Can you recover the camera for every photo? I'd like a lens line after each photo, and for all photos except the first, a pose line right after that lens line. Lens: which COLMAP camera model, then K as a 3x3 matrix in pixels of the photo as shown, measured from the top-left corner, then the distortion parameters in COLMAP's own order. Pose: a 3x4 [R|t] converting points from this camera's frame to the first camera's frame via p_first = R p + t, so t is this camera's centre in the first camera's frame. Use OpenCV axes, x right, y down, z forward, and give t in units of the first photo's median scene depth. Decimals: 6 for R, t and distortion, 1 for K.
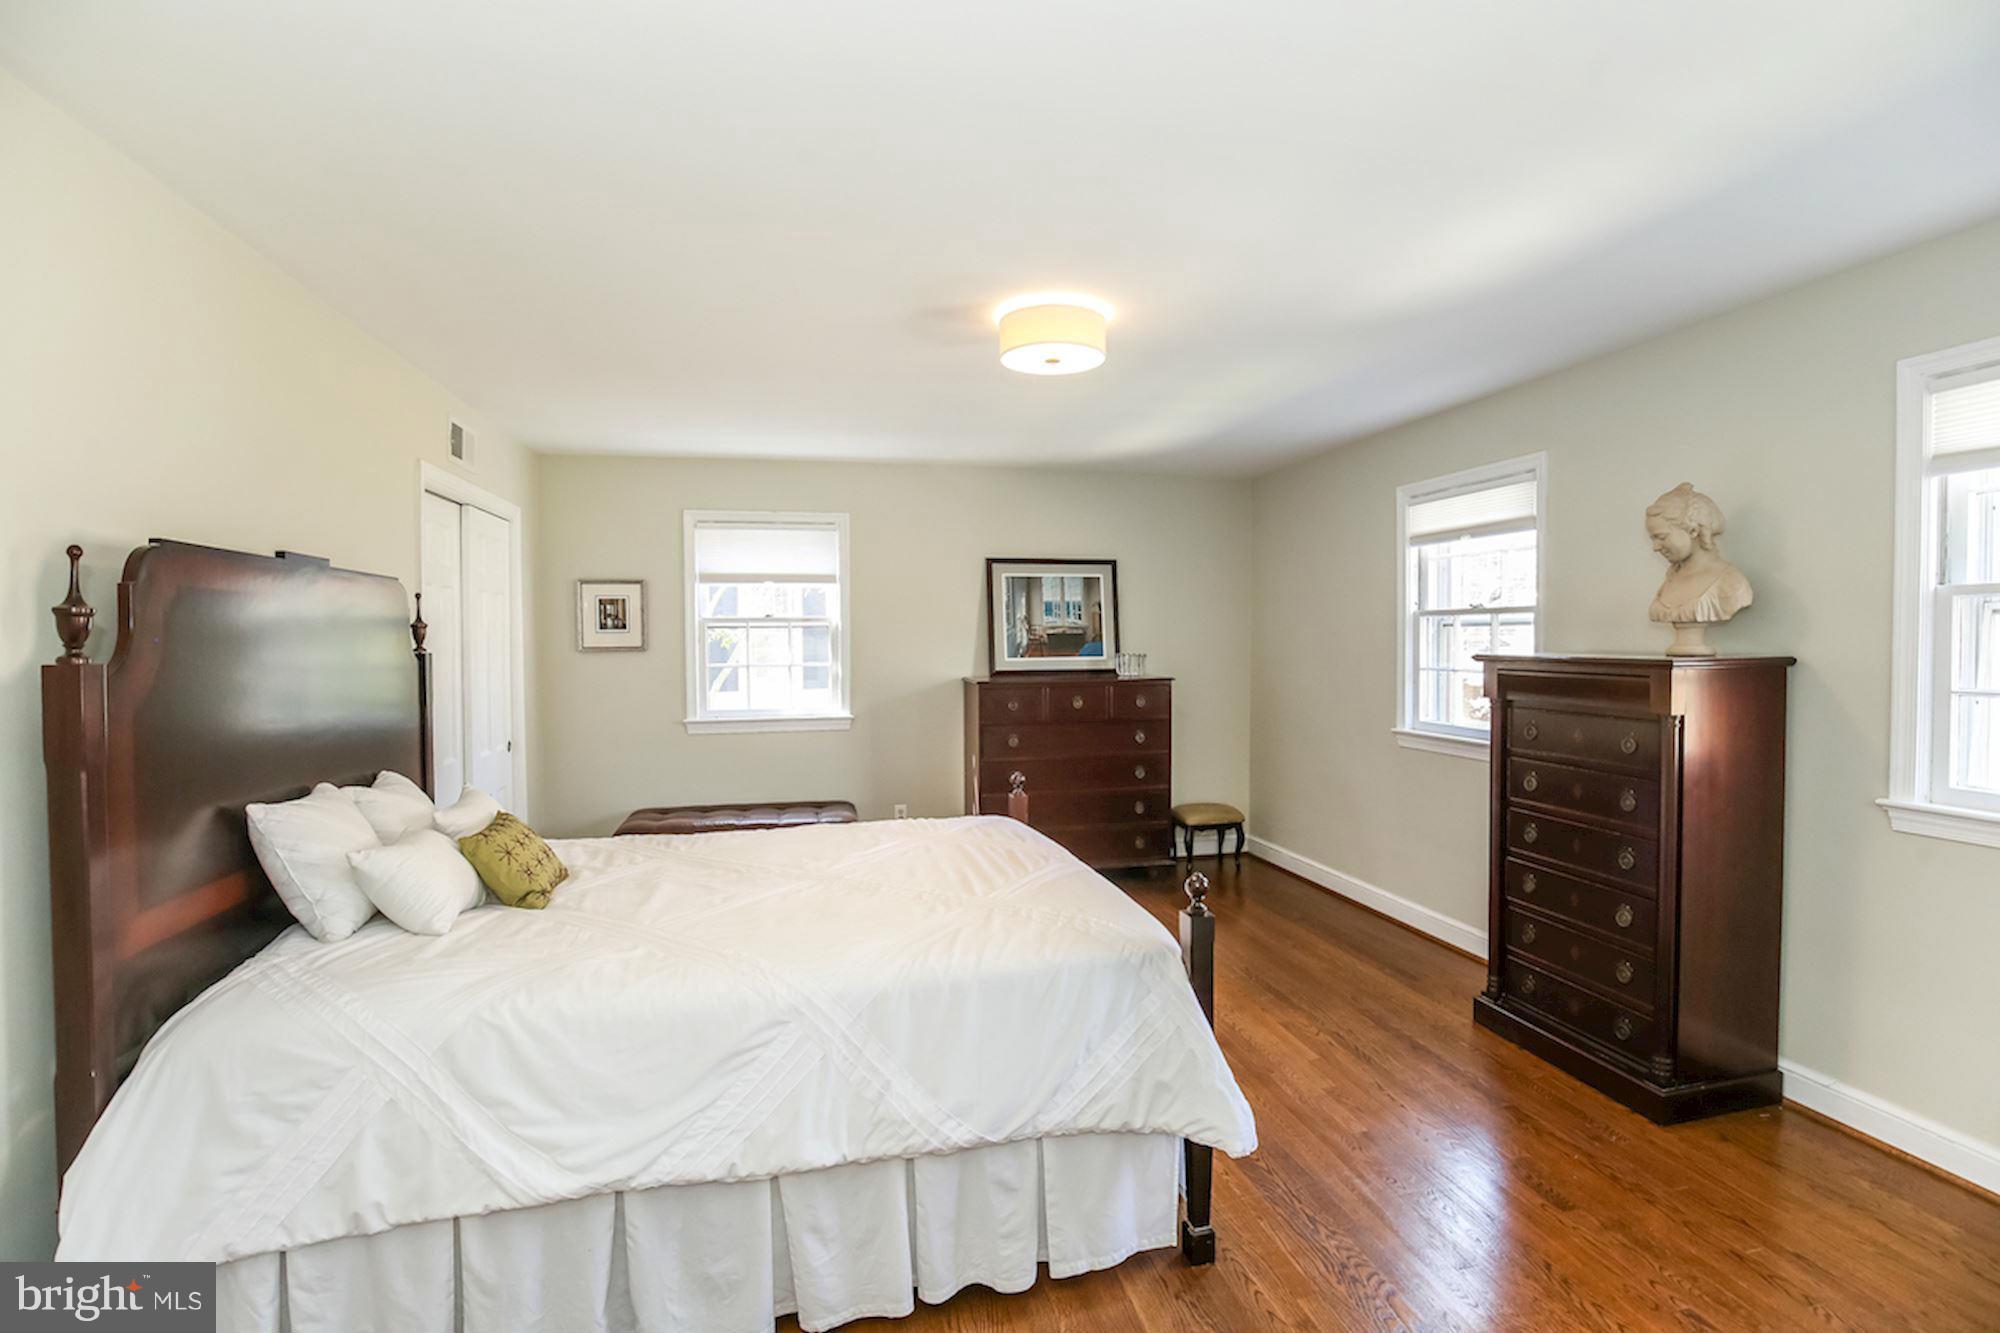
lens RADIAL K [[915.0, 0, 1008.9], [0, 915.0, 664.4], [0, 0, 1]] dist [-0.033754, 0.004838]
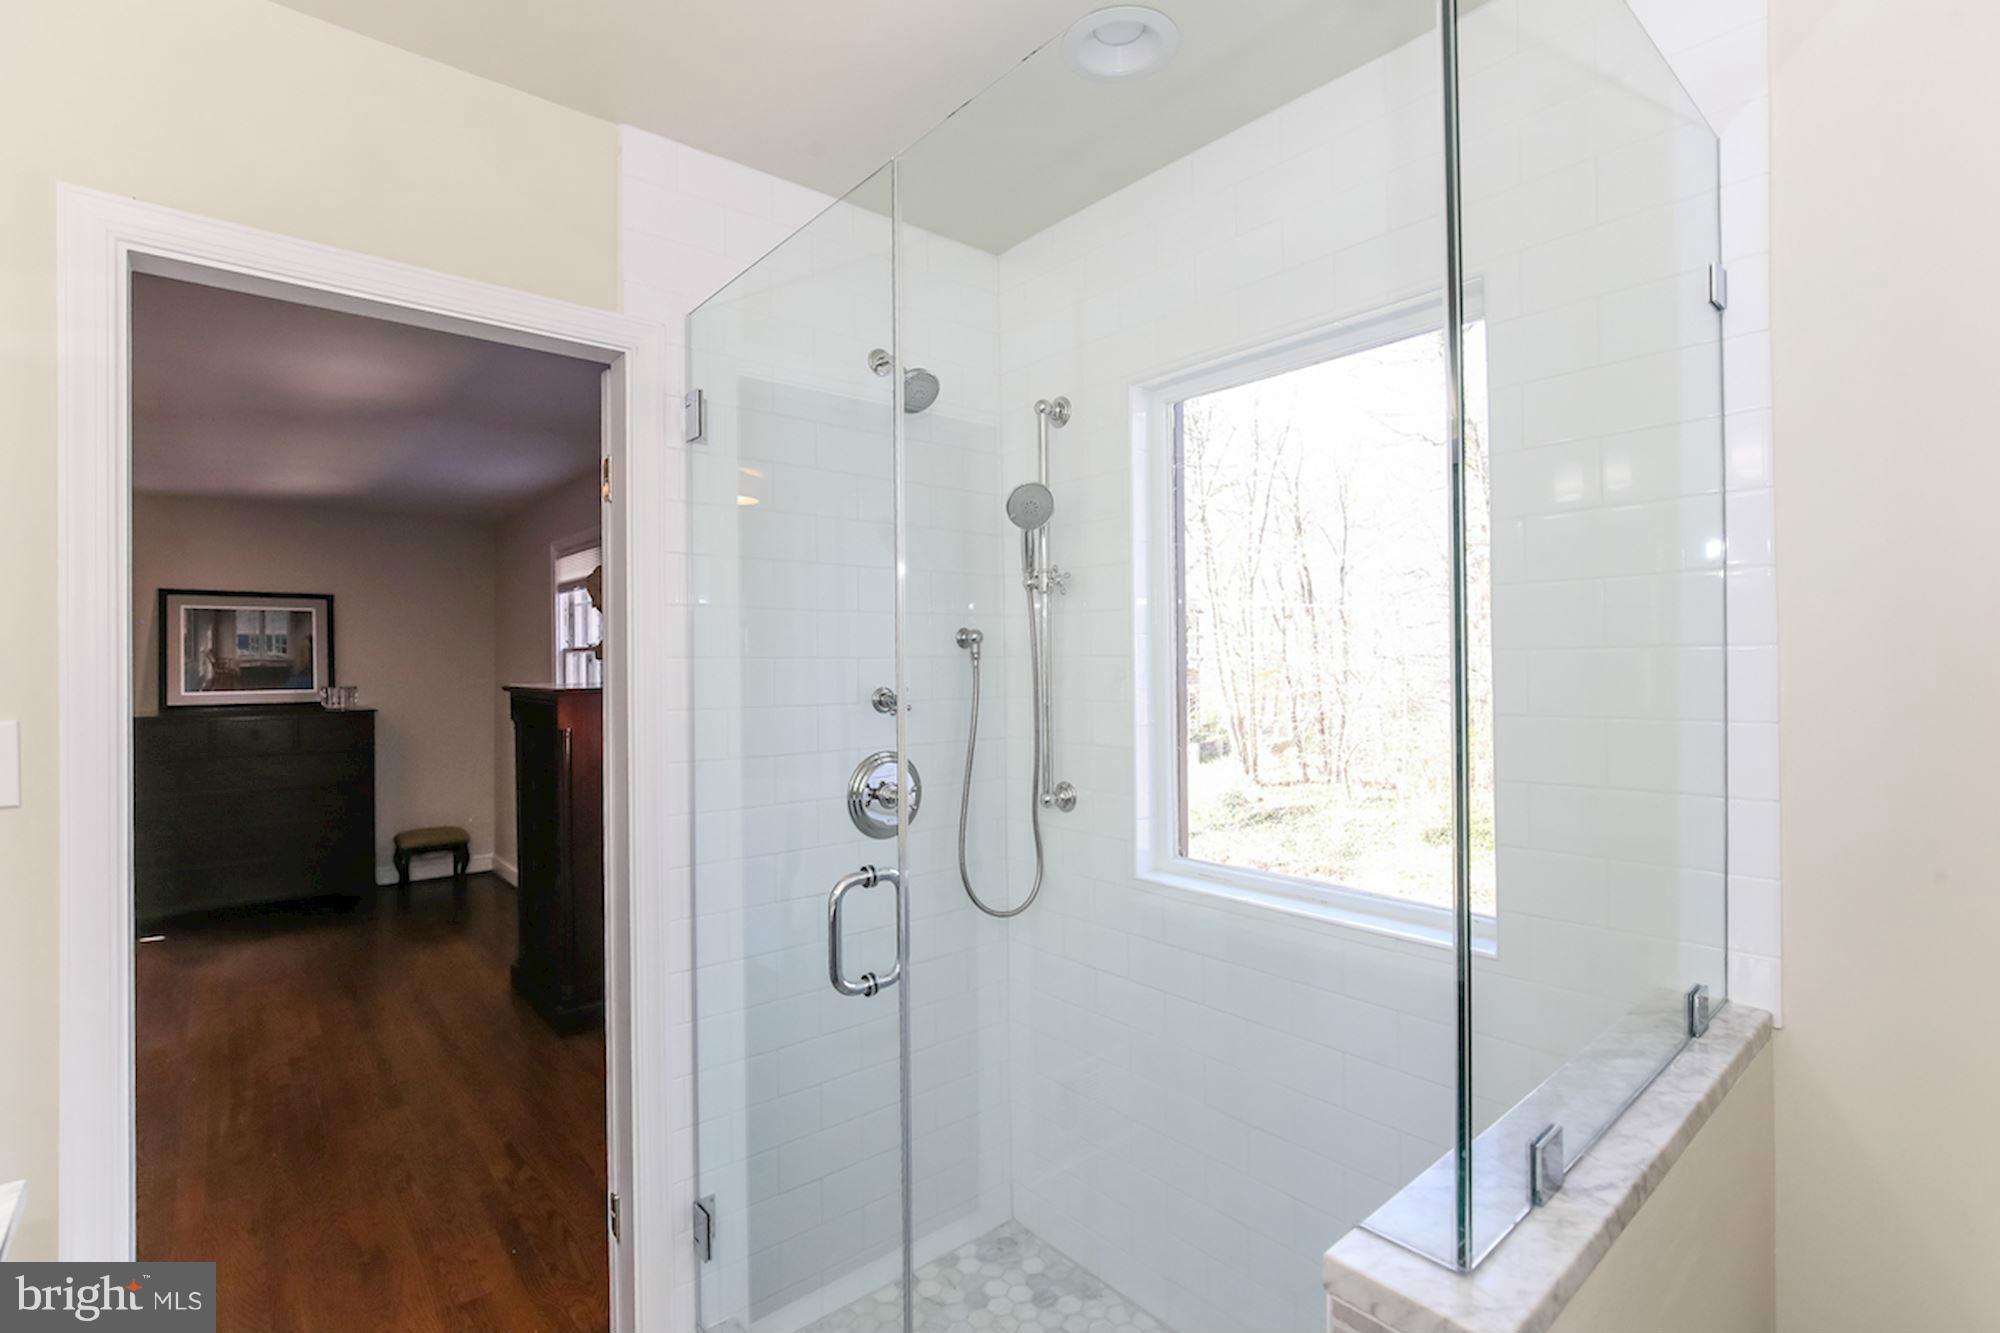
lens RADIAL K [[915.0, 0, 998.2], [0, 915.0, 659.5], [0, 0, 1]] dist [-0.033754, 0.004838]
pose [[0.889216, 0.001587, 0.457485, 0.328745], [0.015270, 0.999334, -0.033147, 0.002975], [-0.457233, 0.036461, 0.888599, -0.241548]]
